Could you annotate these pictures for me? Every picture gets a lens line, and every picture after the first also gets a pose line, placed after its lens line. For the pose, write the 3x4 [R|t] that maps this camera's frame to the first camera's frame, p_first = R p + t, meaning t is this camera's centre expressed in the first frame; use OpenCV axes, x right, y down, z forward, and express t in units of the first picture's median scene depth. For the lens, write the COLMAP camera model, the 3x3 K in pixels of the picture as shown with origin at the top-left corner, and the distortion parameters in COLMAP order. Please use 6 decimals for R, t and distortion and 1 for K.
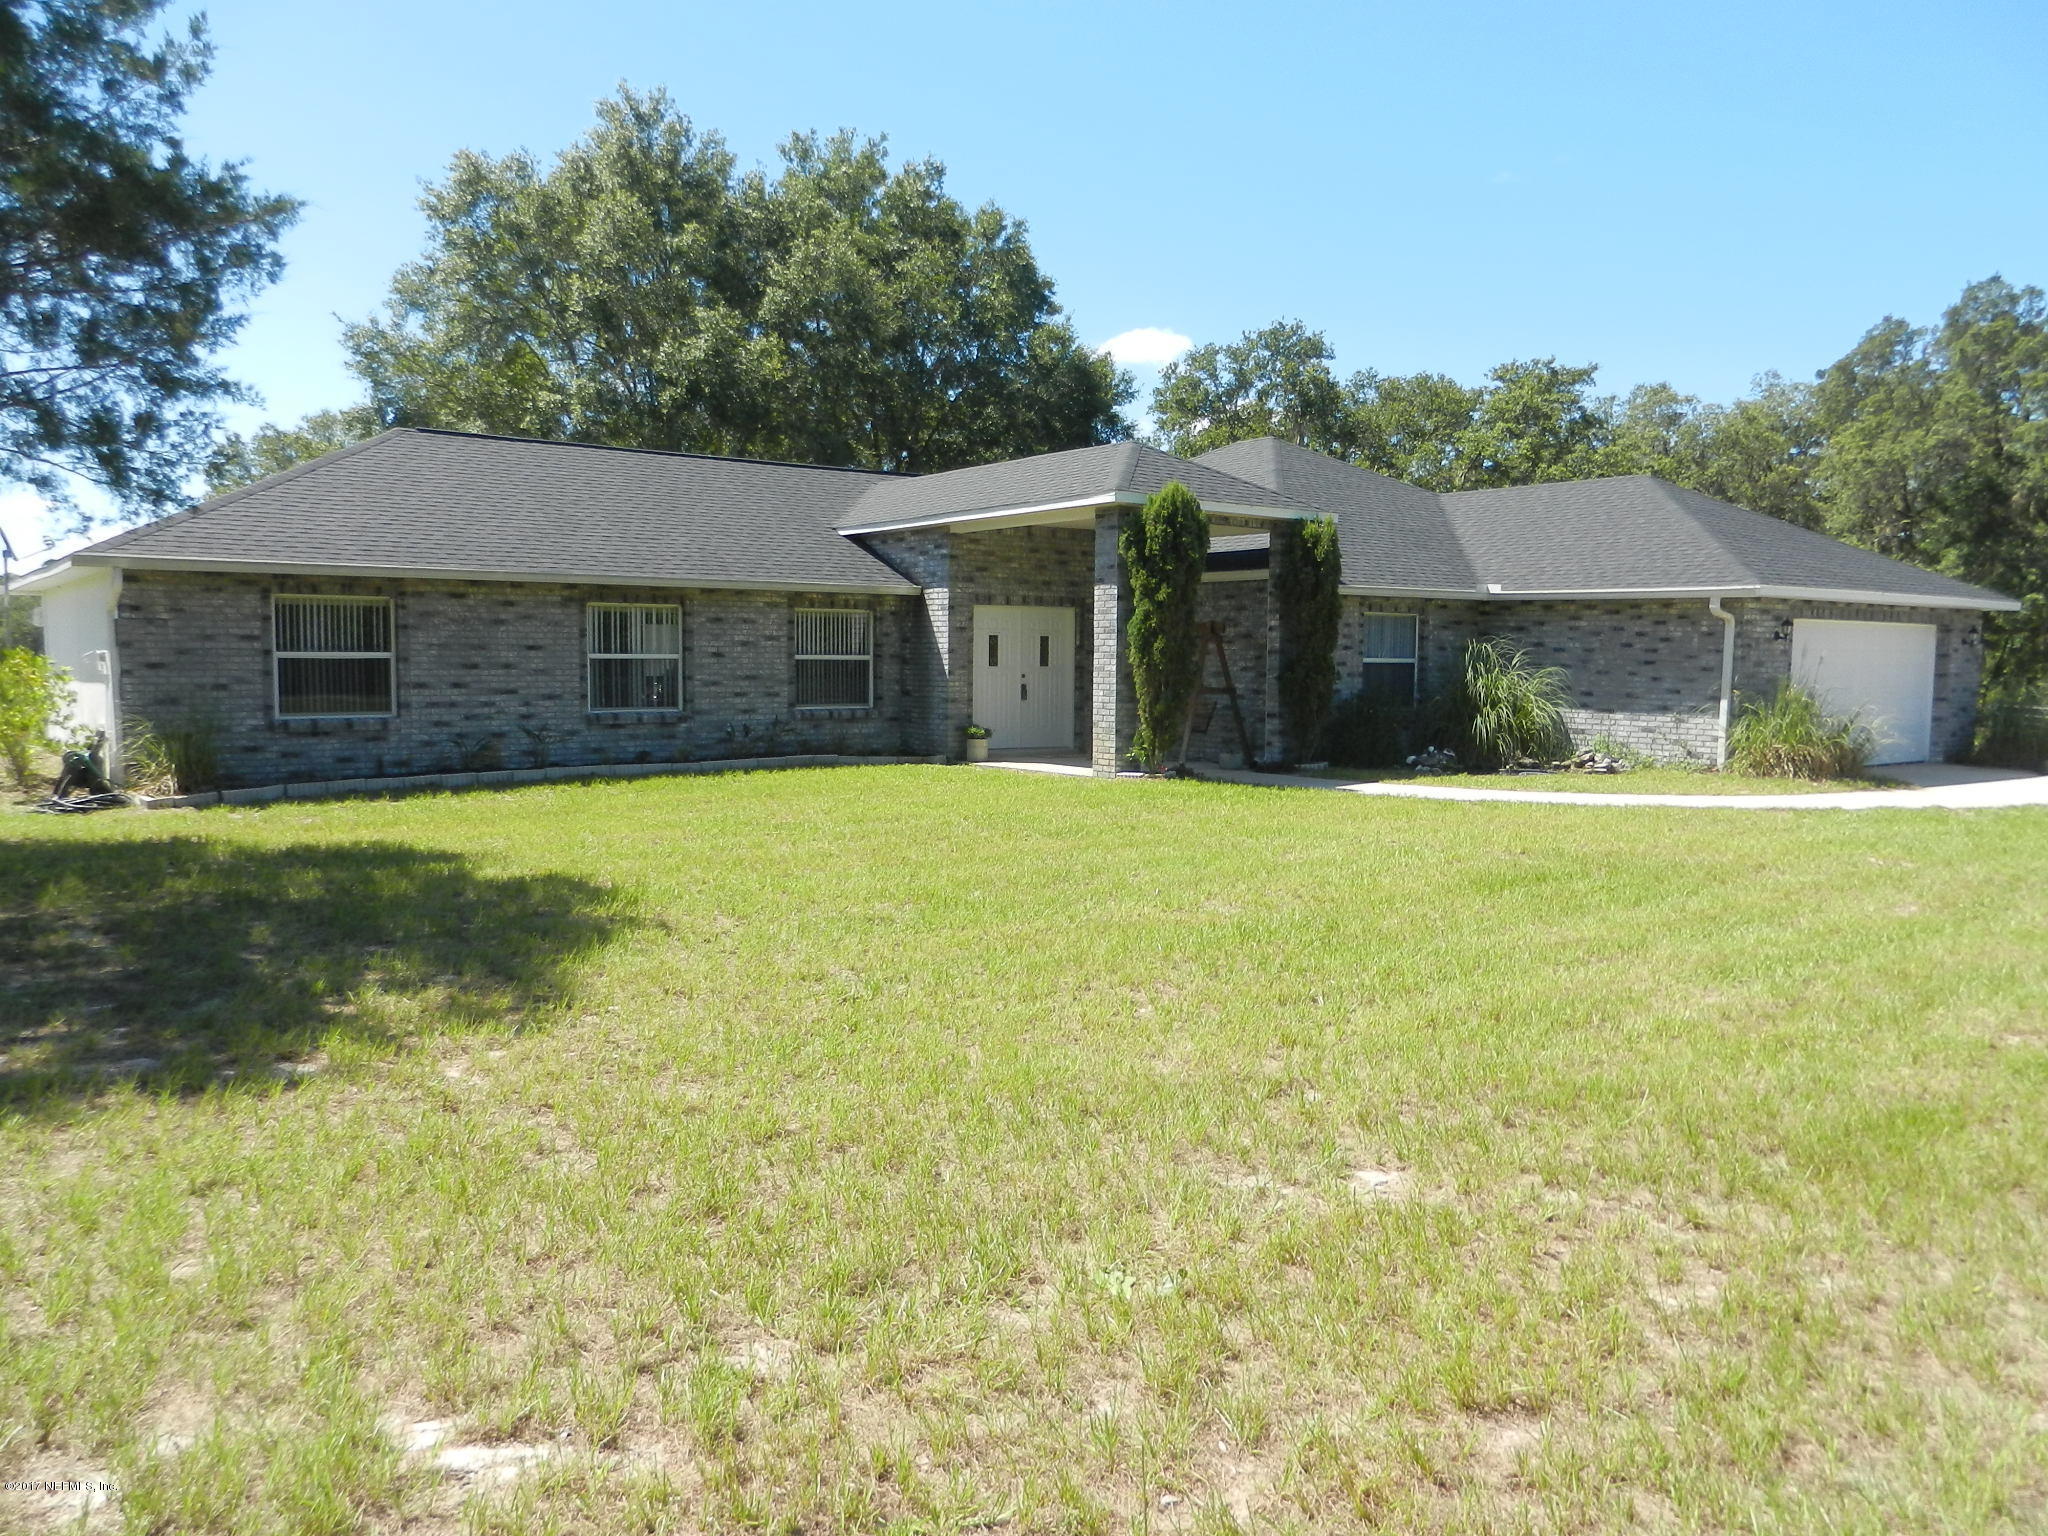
lens RADIAL K [[1521.7, 0, 1076.7], [0, 1521.7, 774.5], [0, 0, 1]] dist [0.015637, -0.015702]
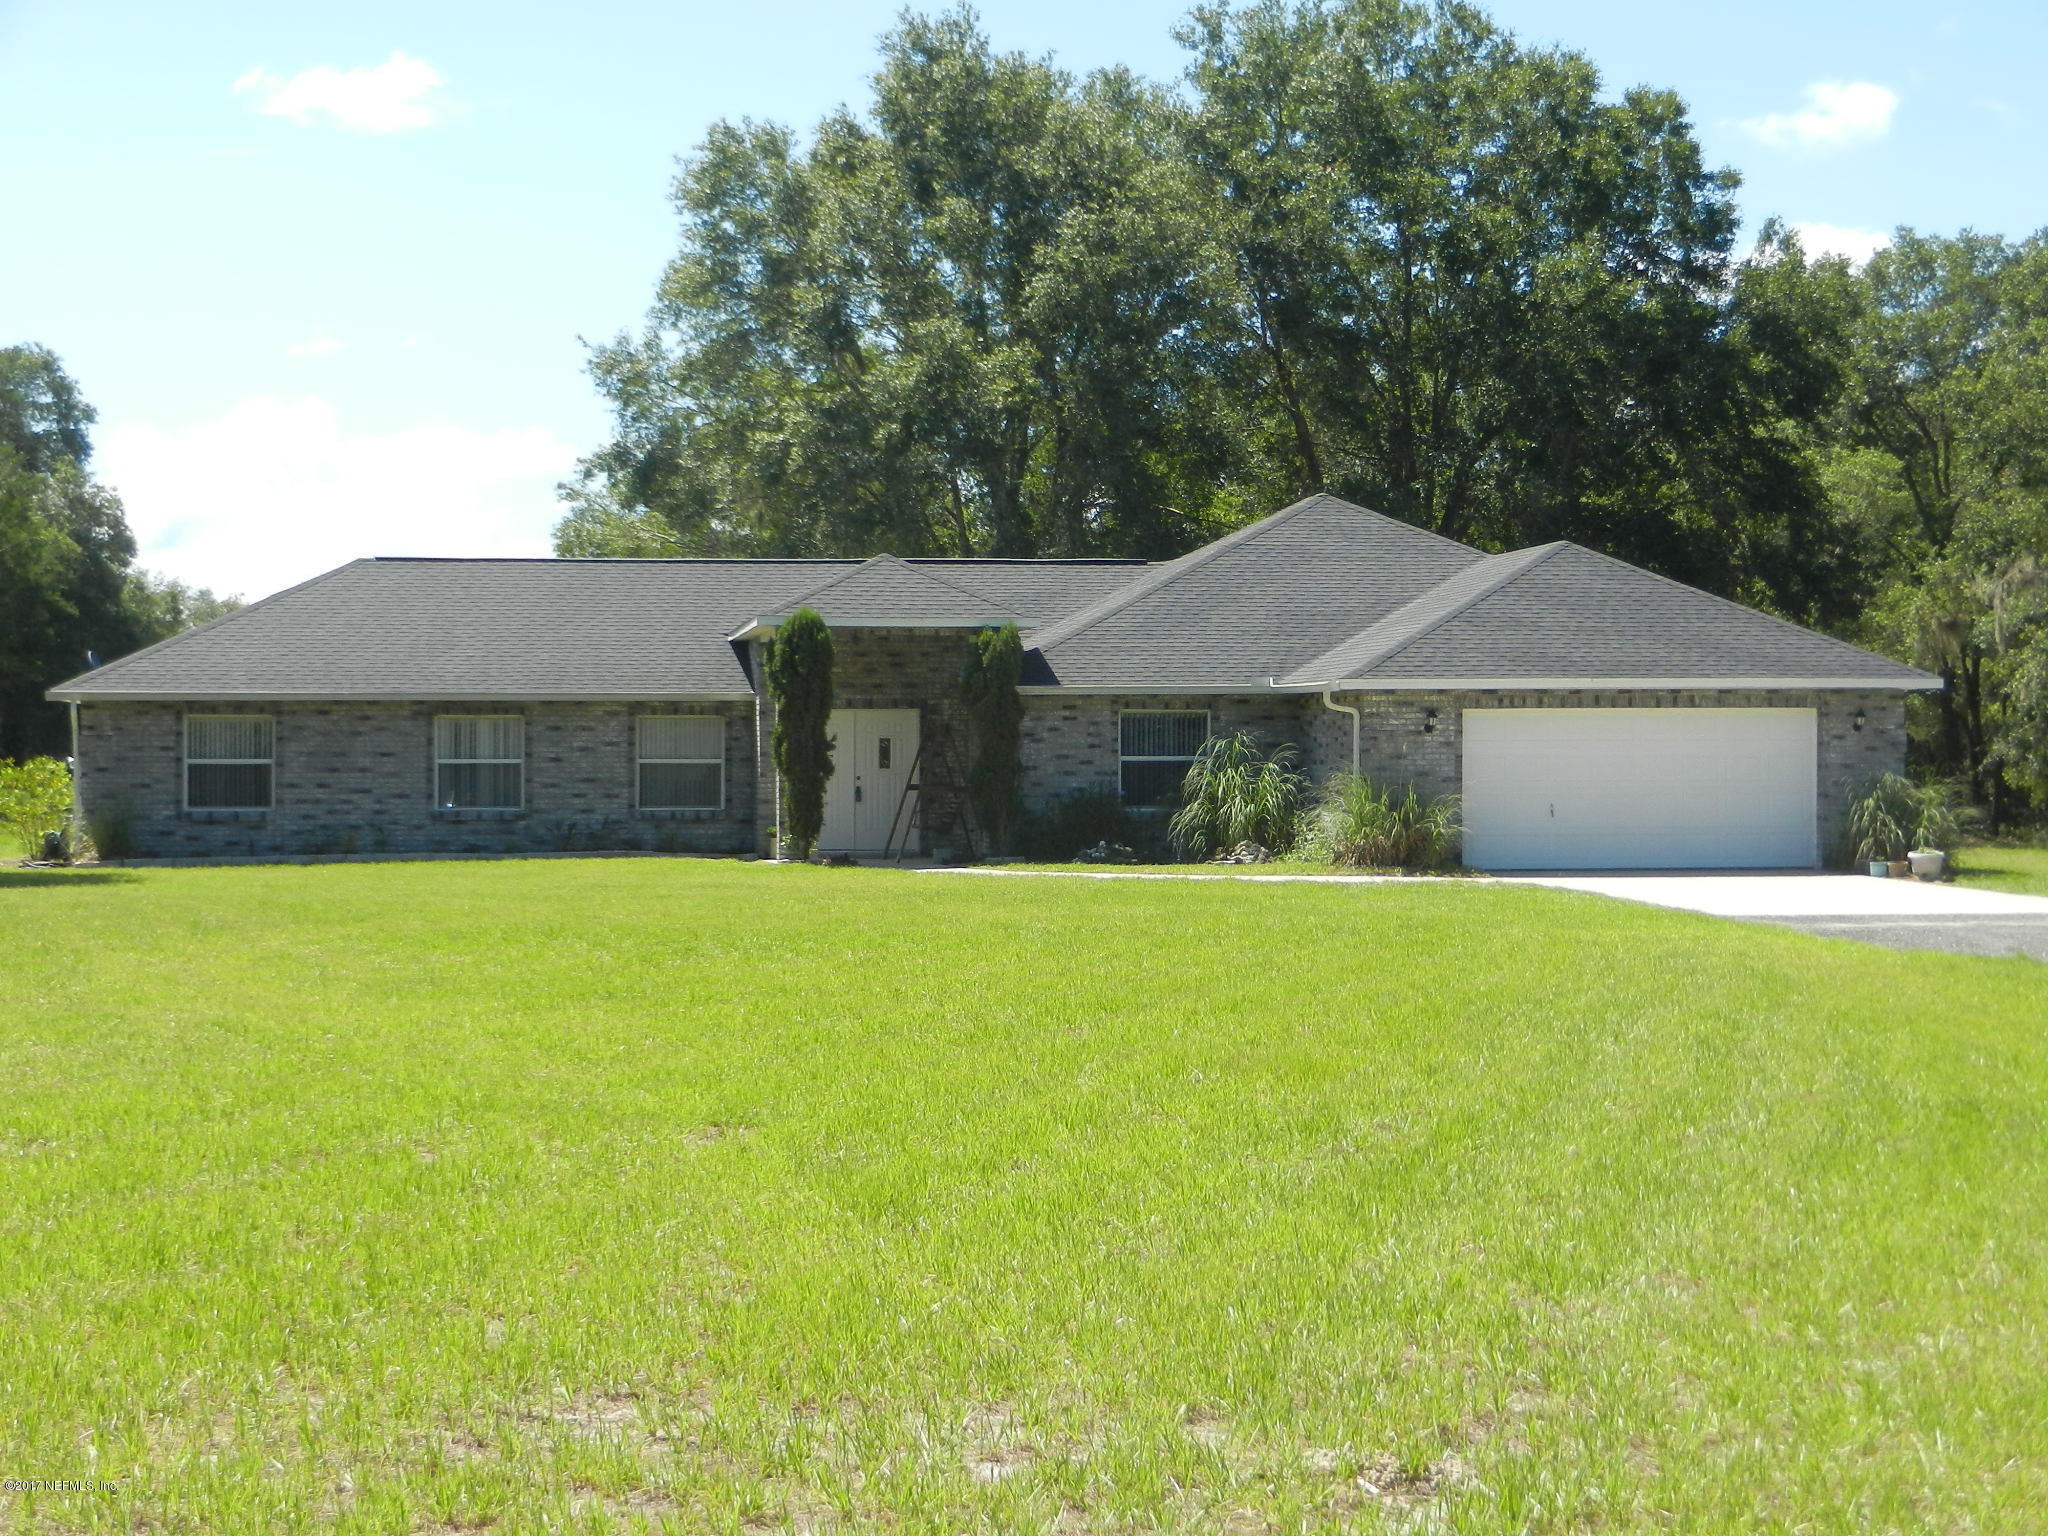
lens RADIAL K [[4072.7, 0, 1021.6], [0, 4072.7, 766.3], [0, 0, 1]] dist [0.001638, 0.000000]
pose [[0.872589, -0.011255, -0.488325, 1.568542], [-0.030583, 0.996514, -0.077617, 0.151679], [0.487496, 0.082662, 0.869203, -1.464682]]
